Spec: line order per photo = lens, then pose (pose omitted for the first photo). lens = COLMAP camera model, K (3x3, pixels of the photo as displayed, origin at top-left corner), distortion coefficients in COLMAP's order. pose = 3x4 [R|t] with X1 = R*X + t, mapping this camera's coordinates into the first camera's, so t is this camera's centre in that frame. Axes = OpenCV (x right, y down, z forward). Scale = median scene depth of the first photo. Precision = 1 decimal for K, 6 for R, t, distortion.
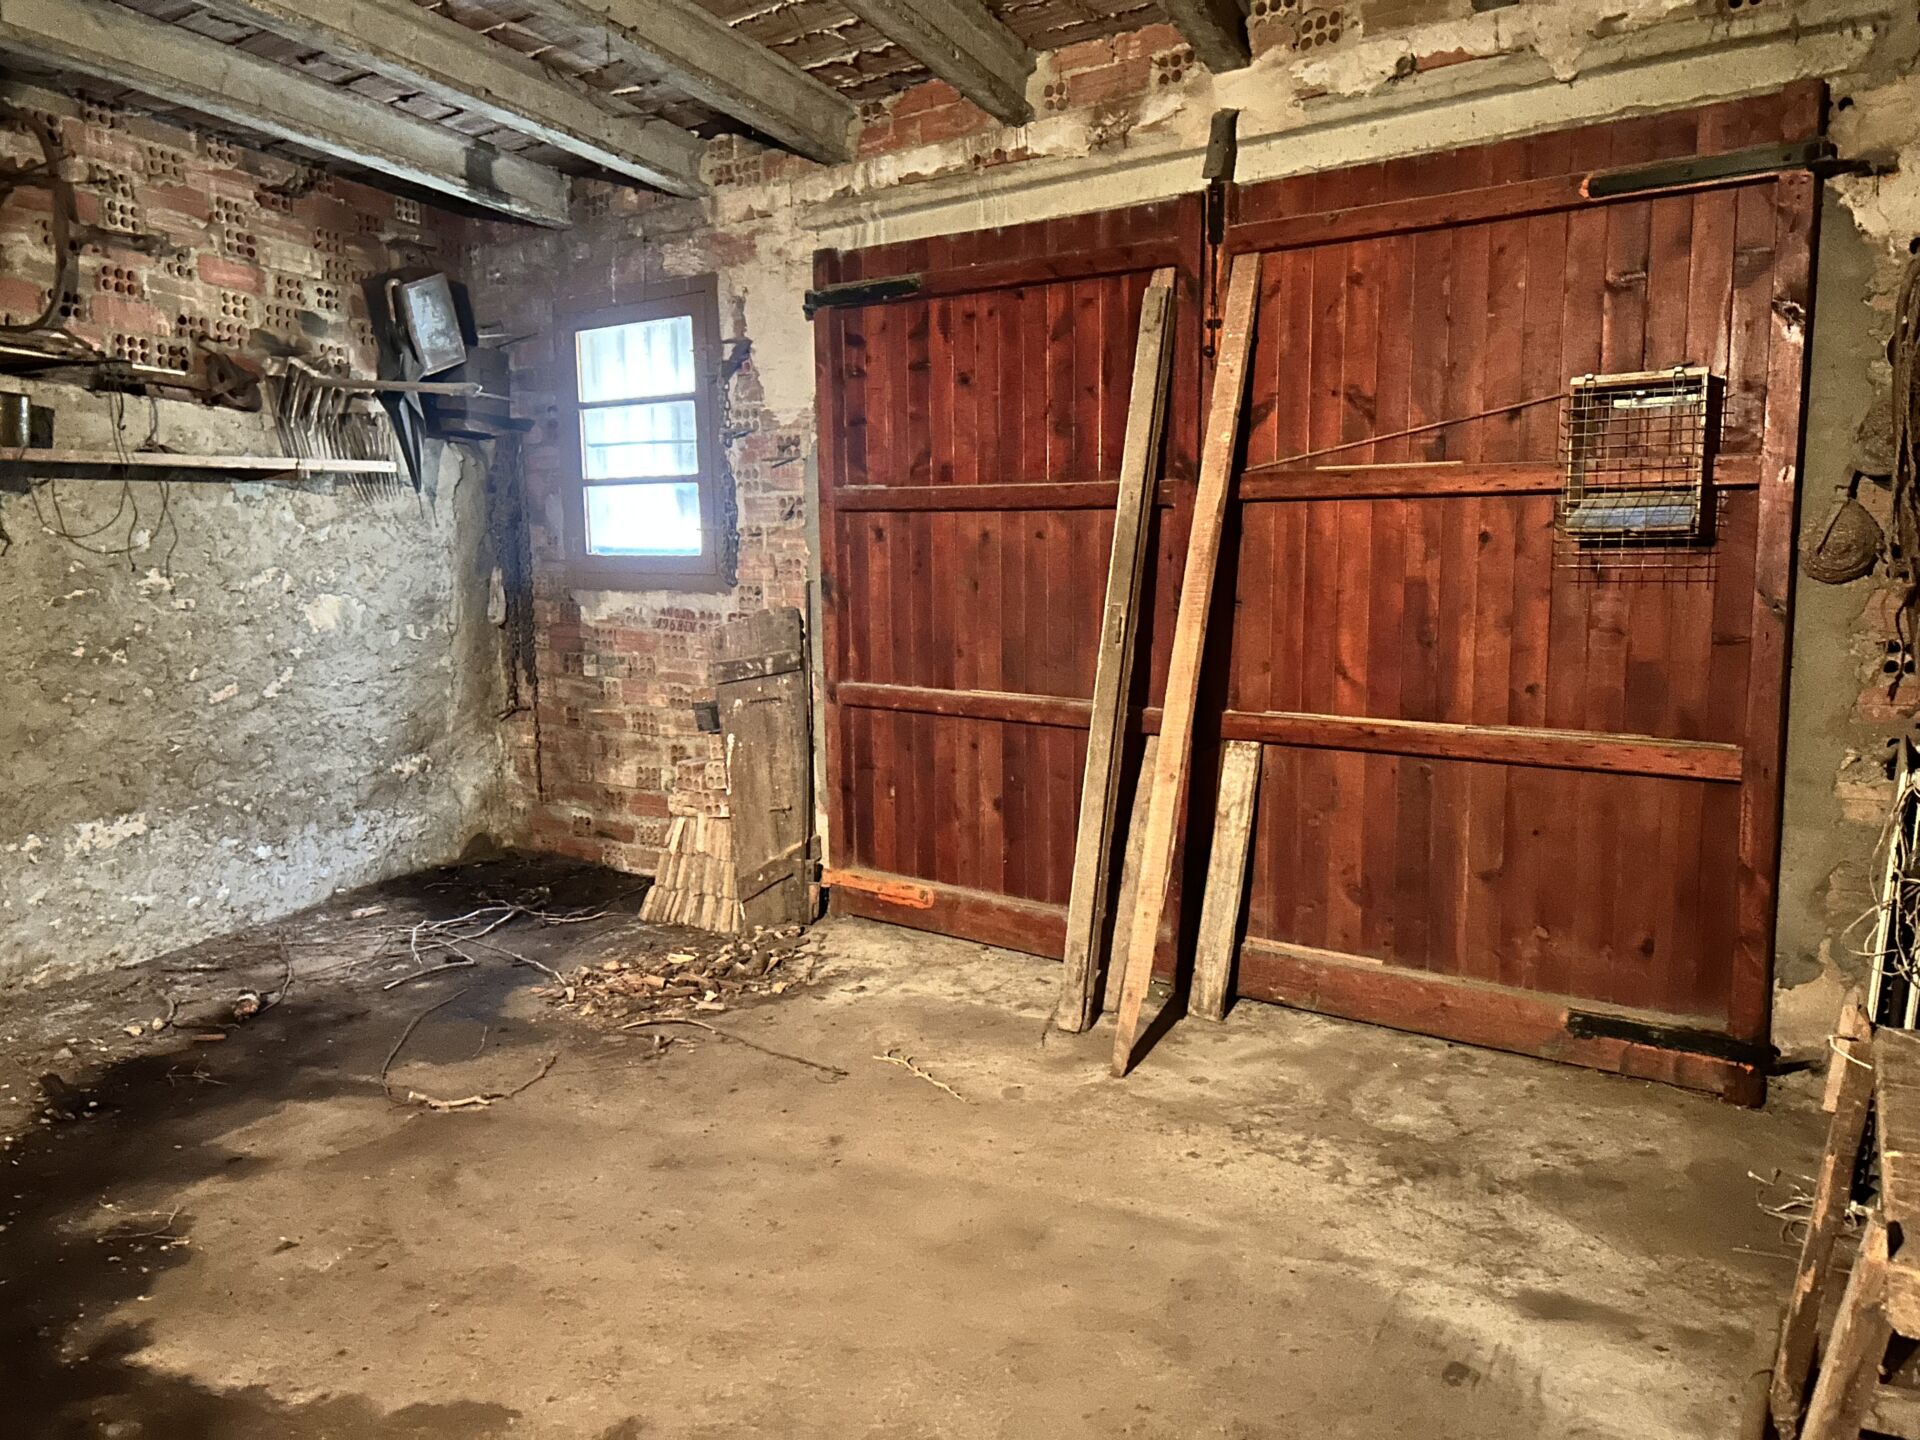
lens RADIAL K [[1439.8, 0, 962.4], [0, 1439.8, 717.1], [0, 0, 1]] dist [0.057548, -0.060836]
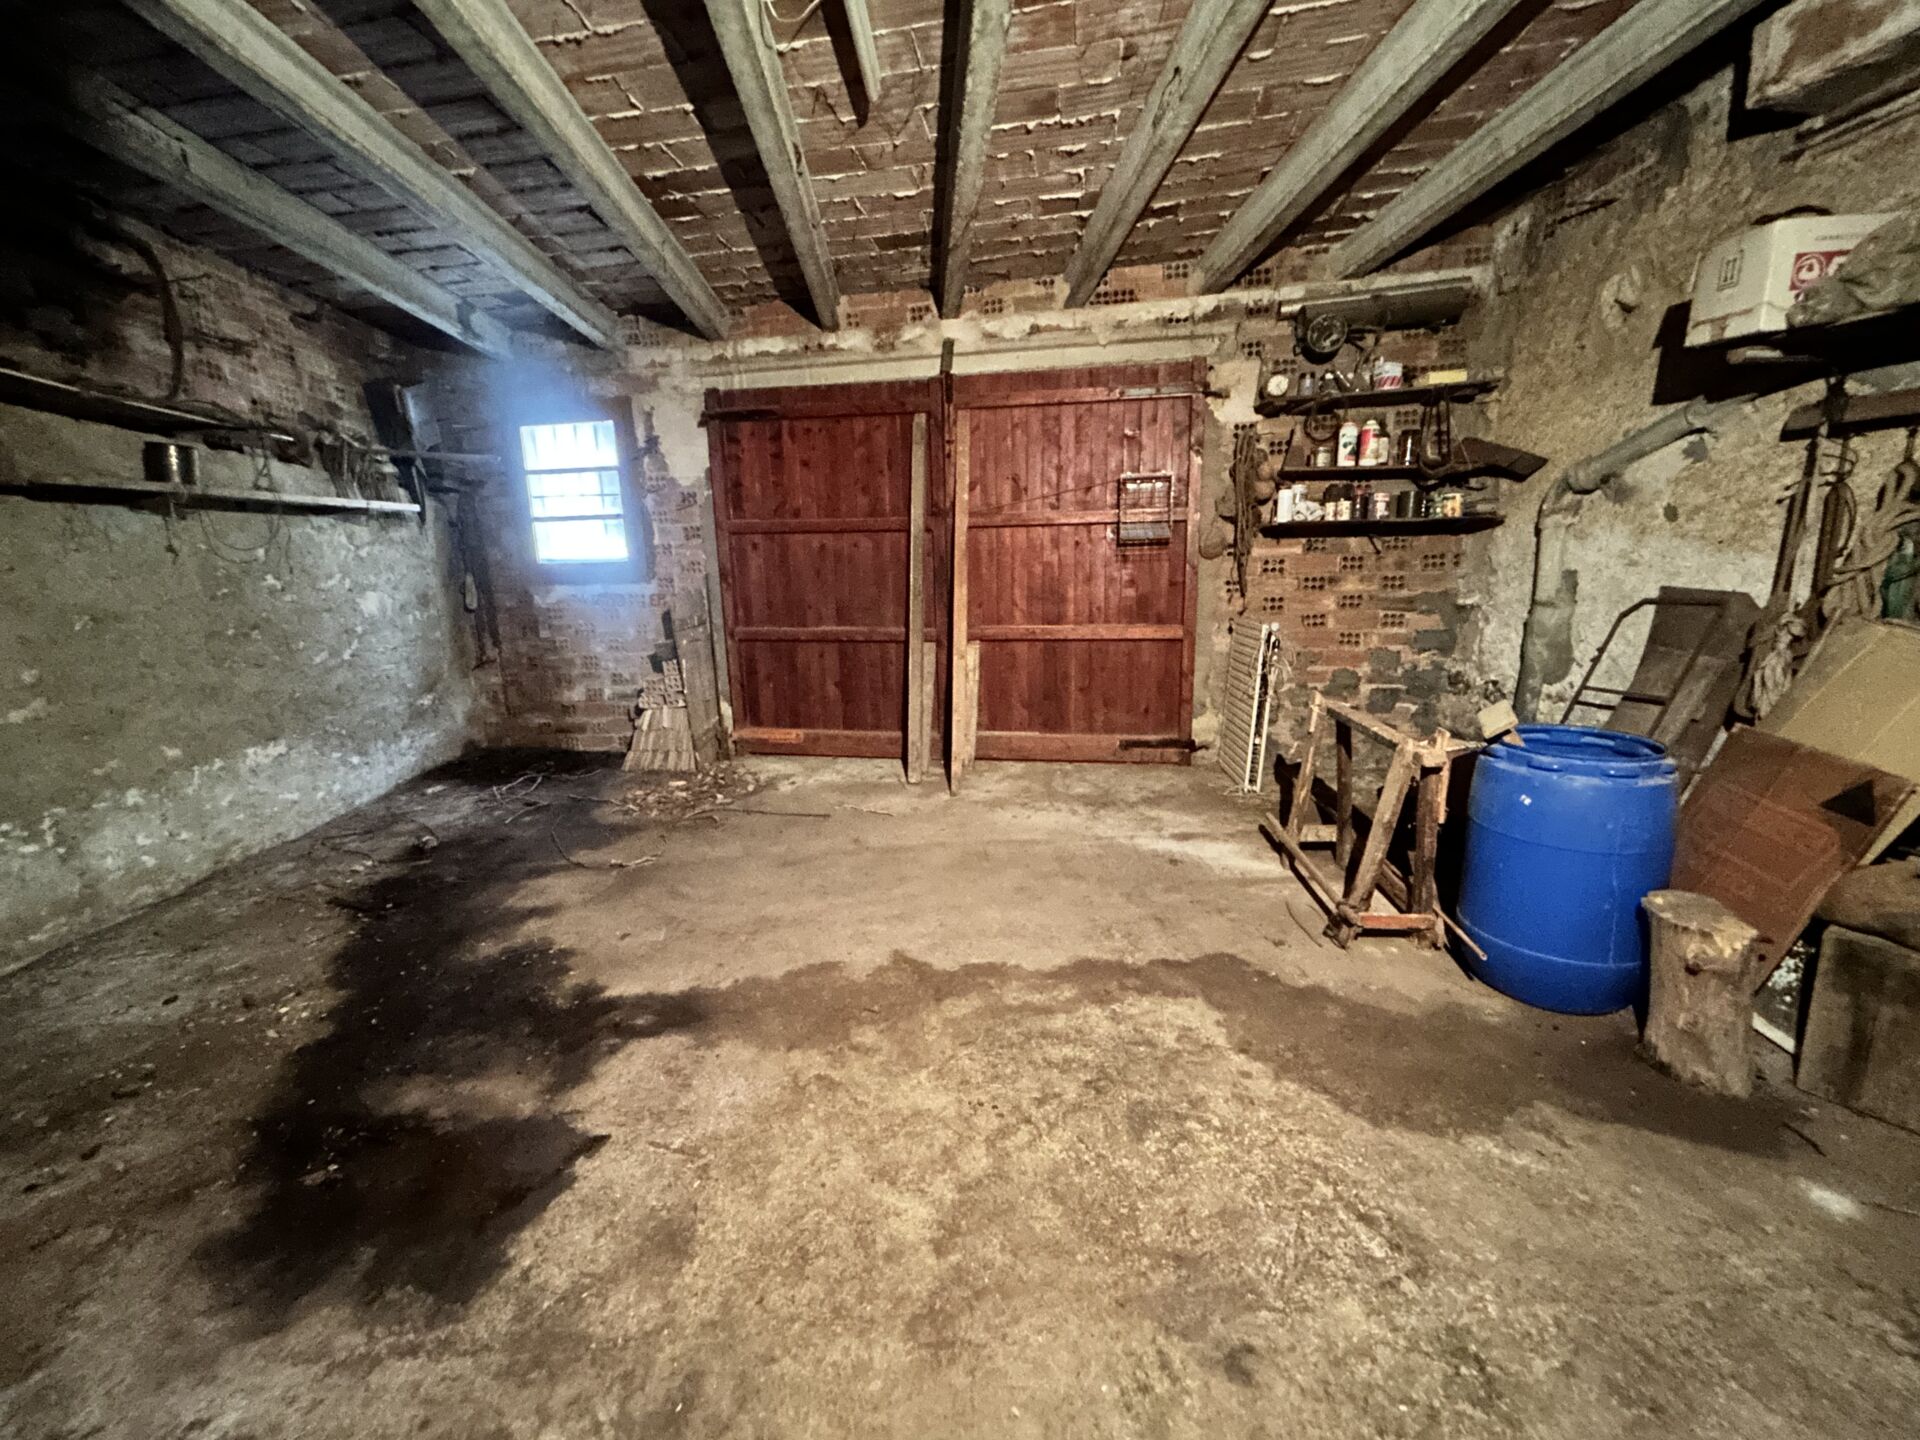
lens RADIAL K [[773.6, 0, 956.7], [0, 773.6, 718.4], [0, 0, 1]] dist [-0.002445, 0.001241]
pose [[0.886909, -0.104516, 0.449965, -0.363194], [0.071655, 0.993405, 0.089507, 0.027511], [-0.456353, -0.047142, 0.888549, -0.022270]]
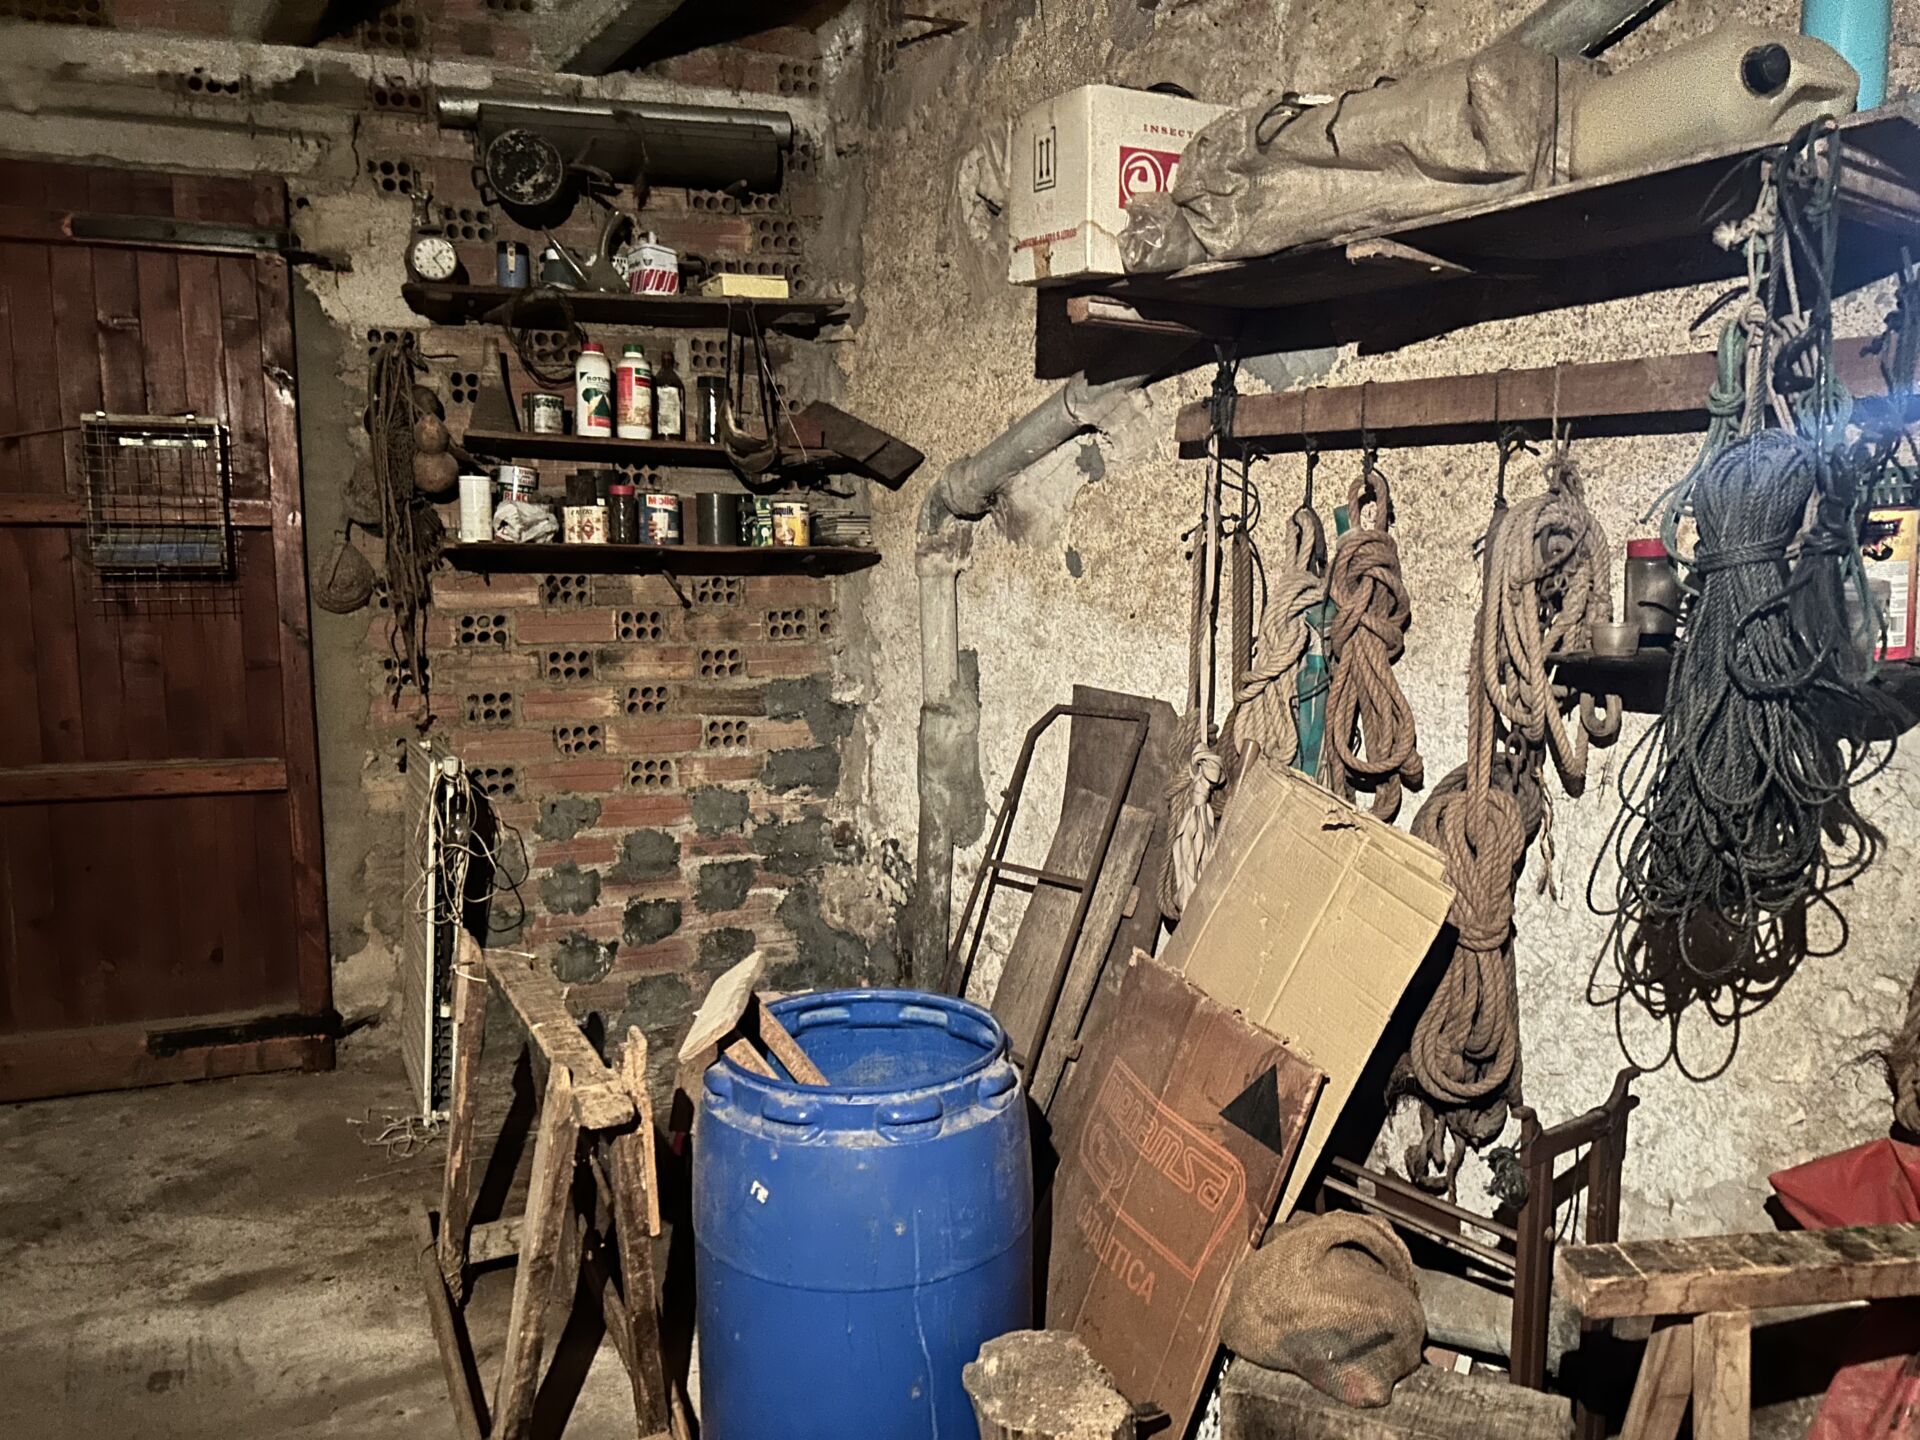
lens RADIAL K [[1439.8, 0, 981.9], [0, 1439.8, 747.8], [0, 0, 1]] dist [0.057548, -0.060836]
pose [[0.510879, -0.099812, 0.853839, -0.124658], [0.095539, 0.993676, 0.058995, -0.002358], [-0.854327, 0.051436, 0.517184, -0.038243]]
